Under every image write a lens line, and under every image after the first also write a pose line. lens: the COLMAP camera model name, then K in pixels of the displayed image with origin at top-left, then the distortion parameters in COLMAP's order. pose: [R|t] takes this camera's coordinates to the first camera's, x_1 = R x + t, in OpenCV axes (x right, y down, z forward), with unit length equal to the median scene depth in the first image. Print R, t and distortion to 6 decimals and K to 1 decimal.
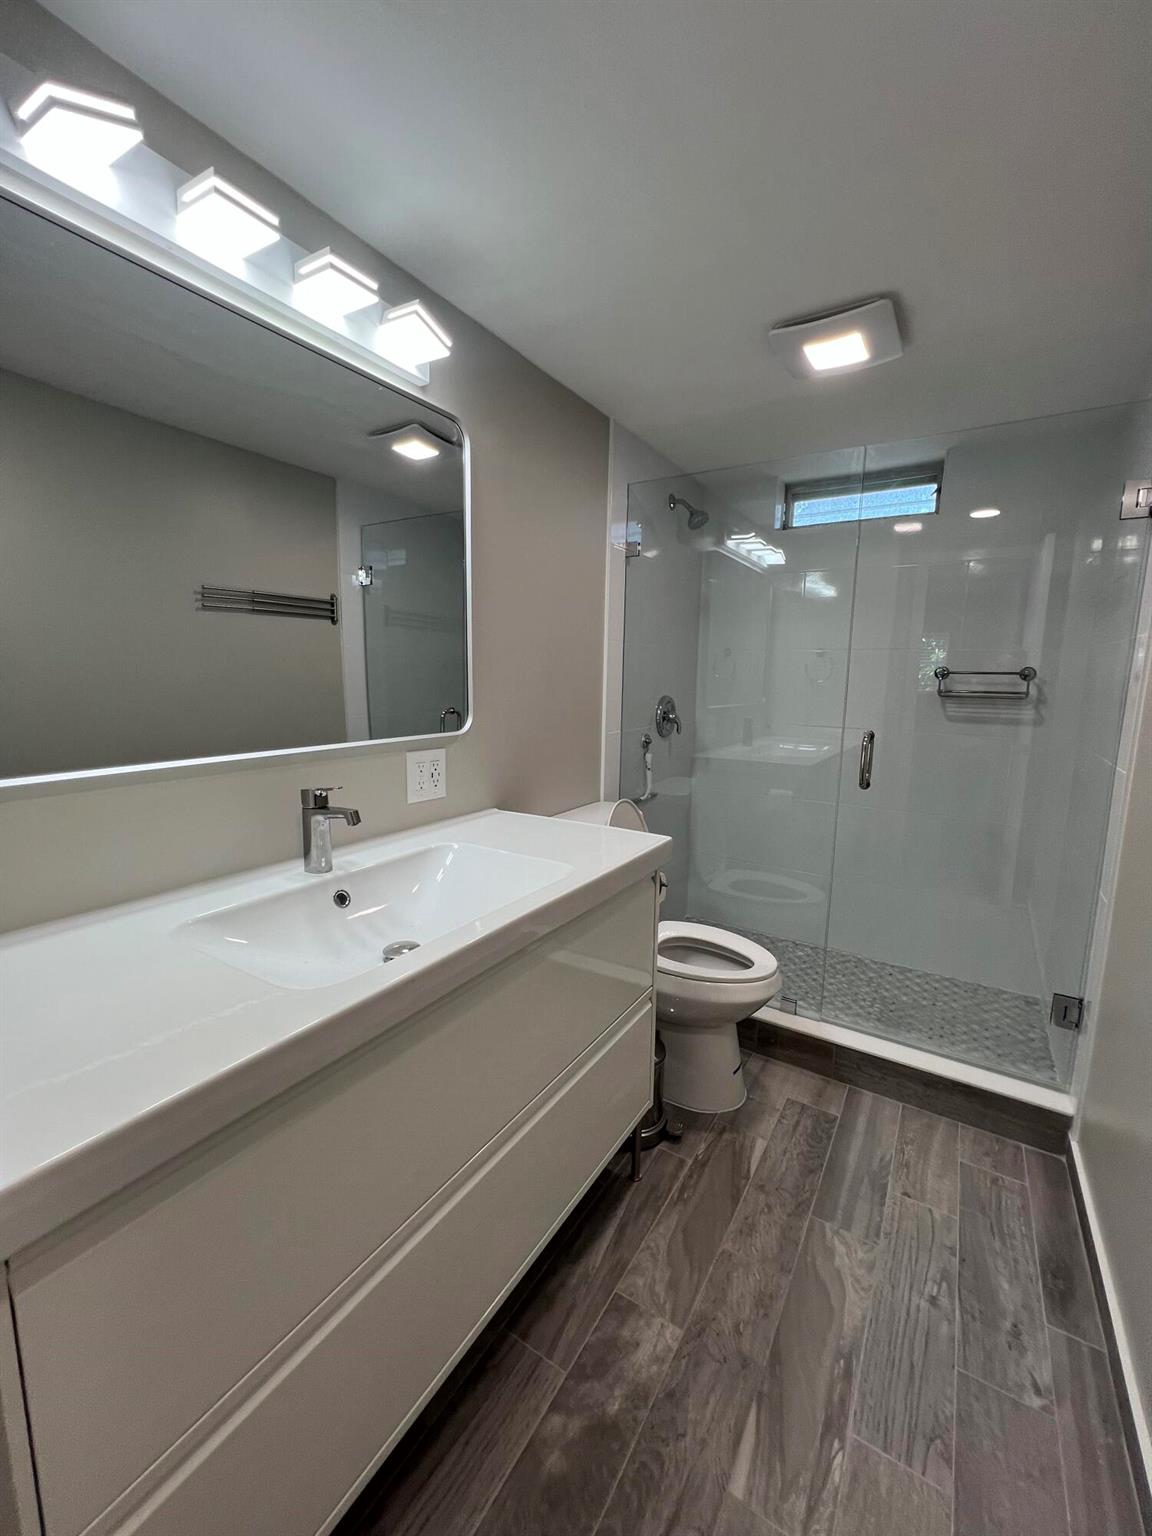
lens RADIAL K [[618.9, 0, 576.7], [0, 618.9, 766.7], [0, 0, 1]] dist [-0.002019, 0.001069]
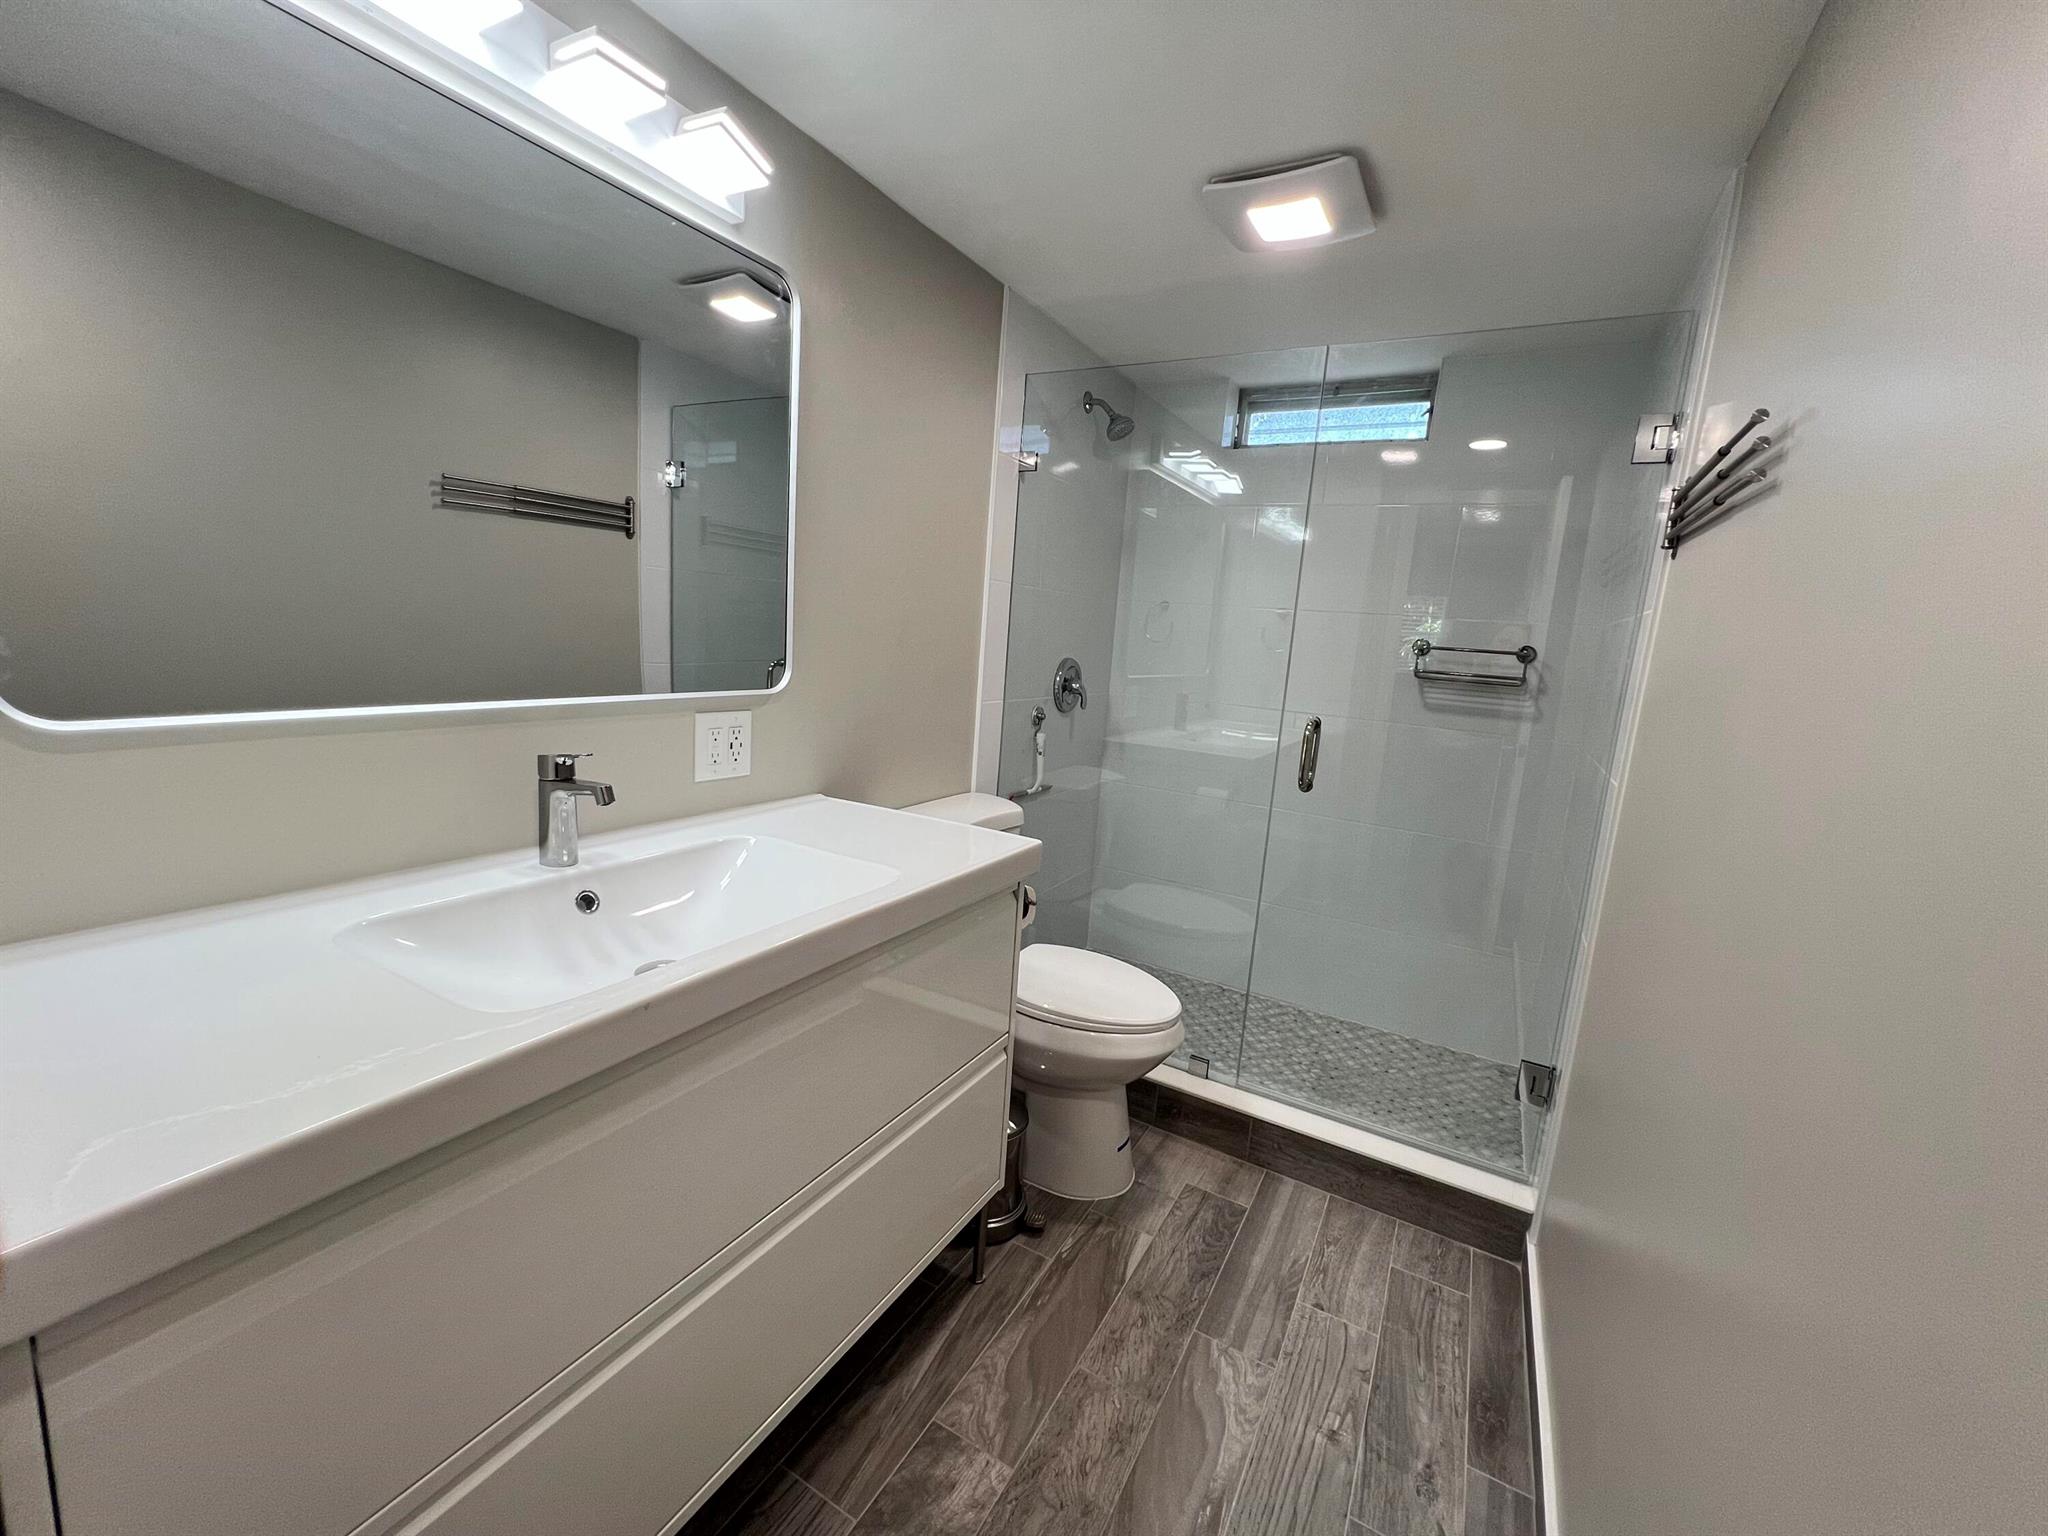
lens RADIAL K [[825.6, 0, 1016.4], [0, 825.6, 764.9], [0, 0, 1]] dist [-0.001716, 0.000642]
pose [[0.997792, 0.047308, 0.046606, 0.057930], [-0.048150, 0.998694, 0.017102, 0.002496], [-0.045736, -0.019309, 0.998767, -0.017186]]
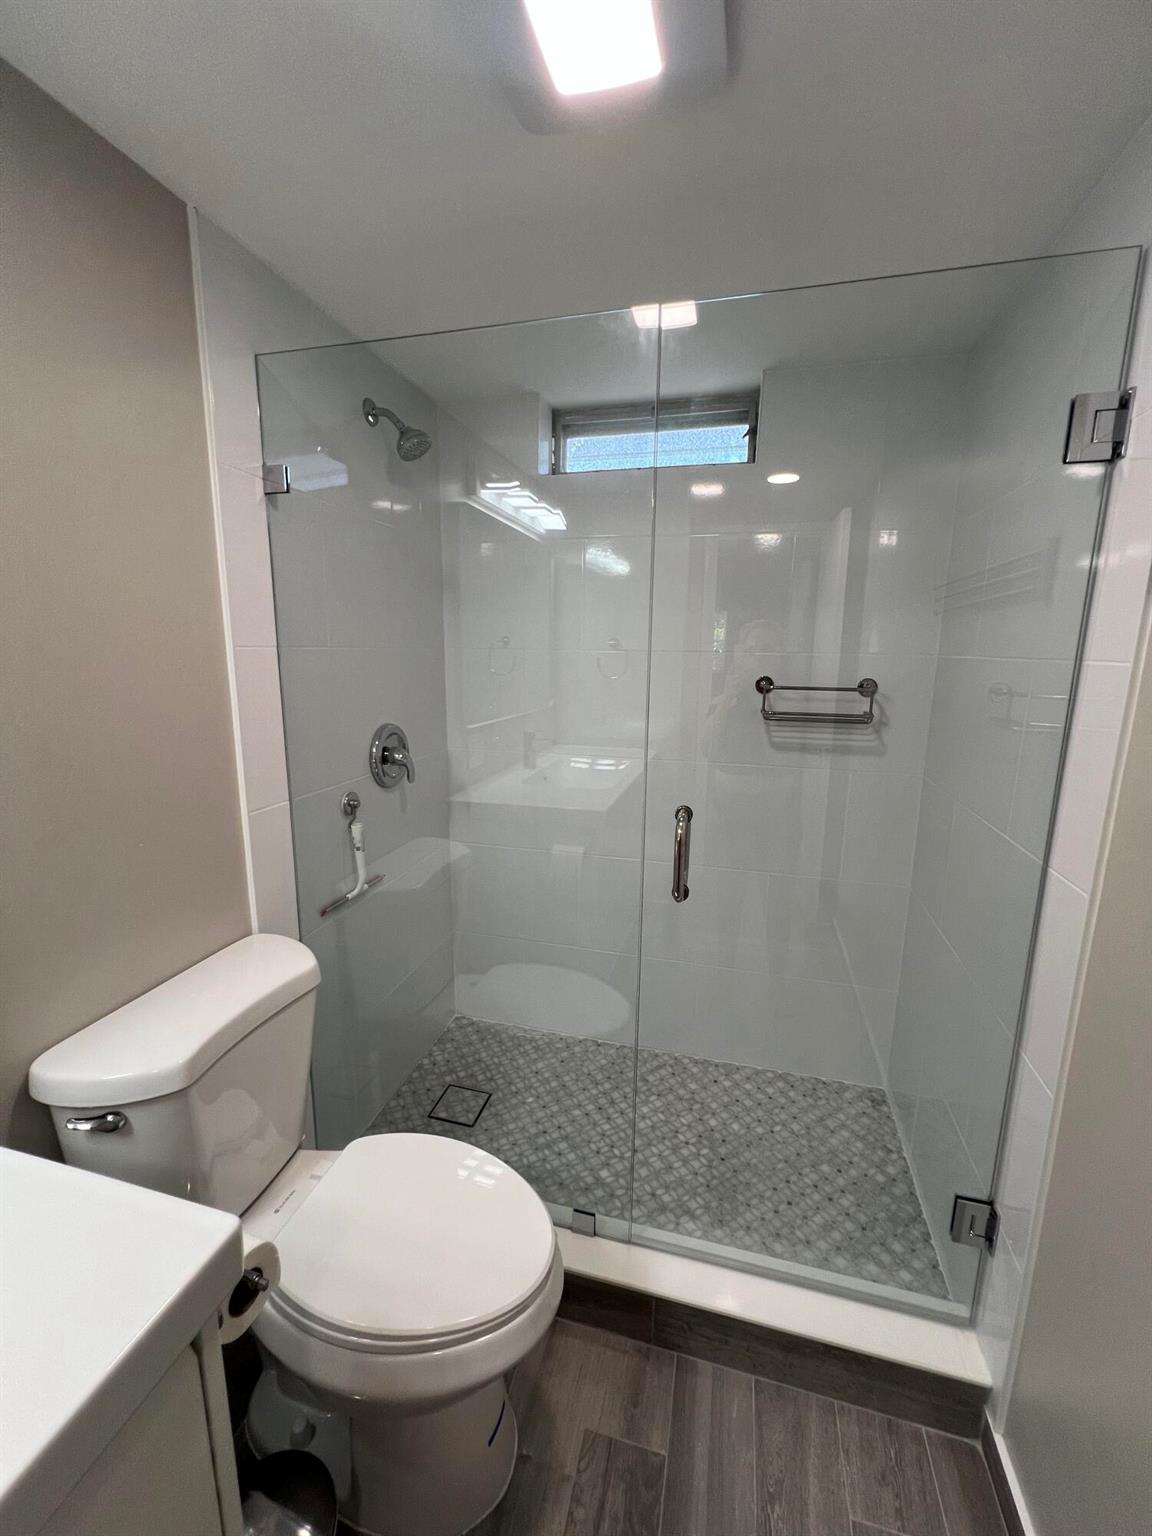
lens RADIAL K [[618.9, 0, 576.7], [0, 618.9, 766.7], [0, 0, 1]] dist [-0.002019, 0.001069]
pose [[0.954889, -0.061941, 0.290432, 0.212505], [0.048564, 0.997410, 0.053051, -0.142105], [-0.292966, -0.036553, 0.955424, 0.485659]]
